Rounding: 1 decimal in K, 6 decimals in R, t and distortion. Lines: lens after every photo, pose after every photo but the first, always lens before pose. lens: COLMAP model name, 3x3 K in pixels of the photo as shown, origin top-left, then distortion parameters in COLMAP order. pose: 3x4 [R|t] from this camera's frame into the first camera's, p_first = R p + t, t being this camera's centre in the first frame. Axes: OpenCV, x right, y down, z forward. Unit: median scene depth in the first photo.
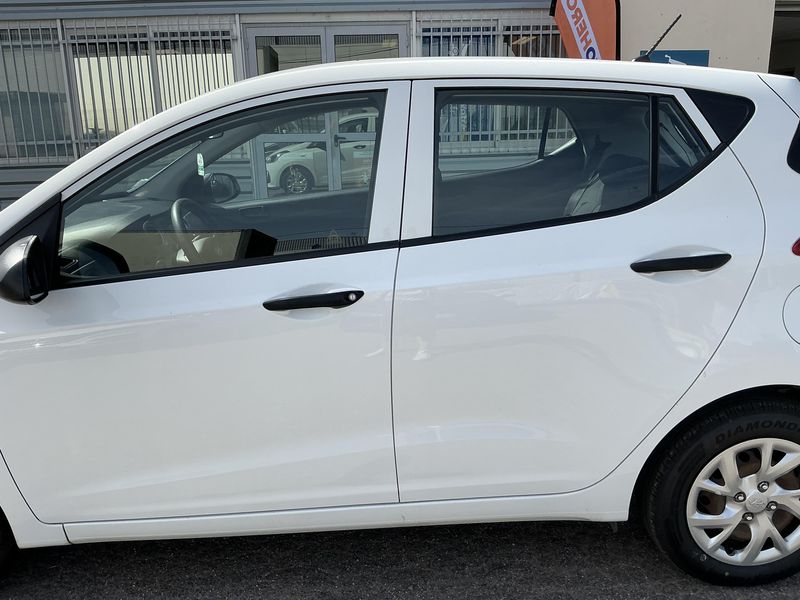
lens RADIAL K [[709.3, 0, 400.0], [0, 709.3, 300.0], [0, 0, 1]] dist [0.065482, -0.191755]
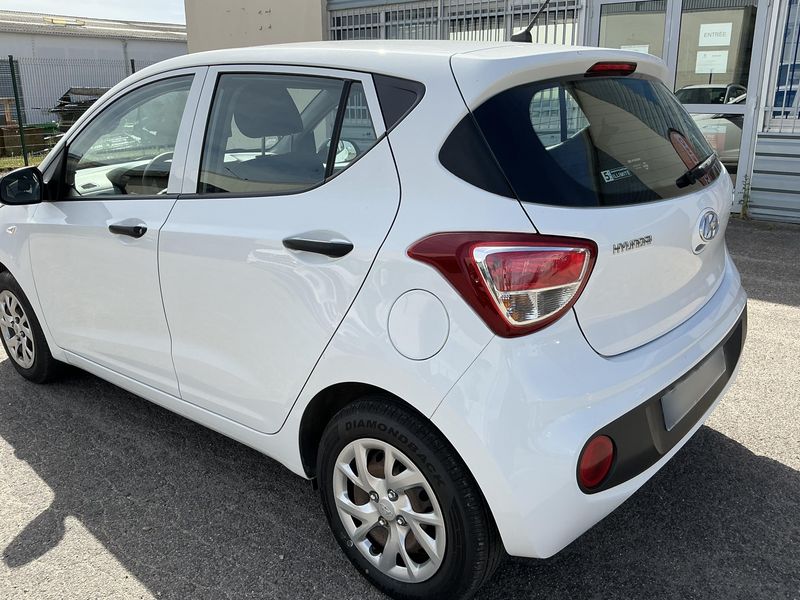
lens RADIAL K [[695.7, 0, 404.1], [0, 695.7, 290.3], [0, 0, 1]] dist [0.103319, -0.165930]
pose [[0.751906, 0.197436, -0.629013, 1.076312], [-0.174360, 0.979684, 0.099081, -0.104141], [0.635796, 0.035175, 0.771055, 0.277779]]
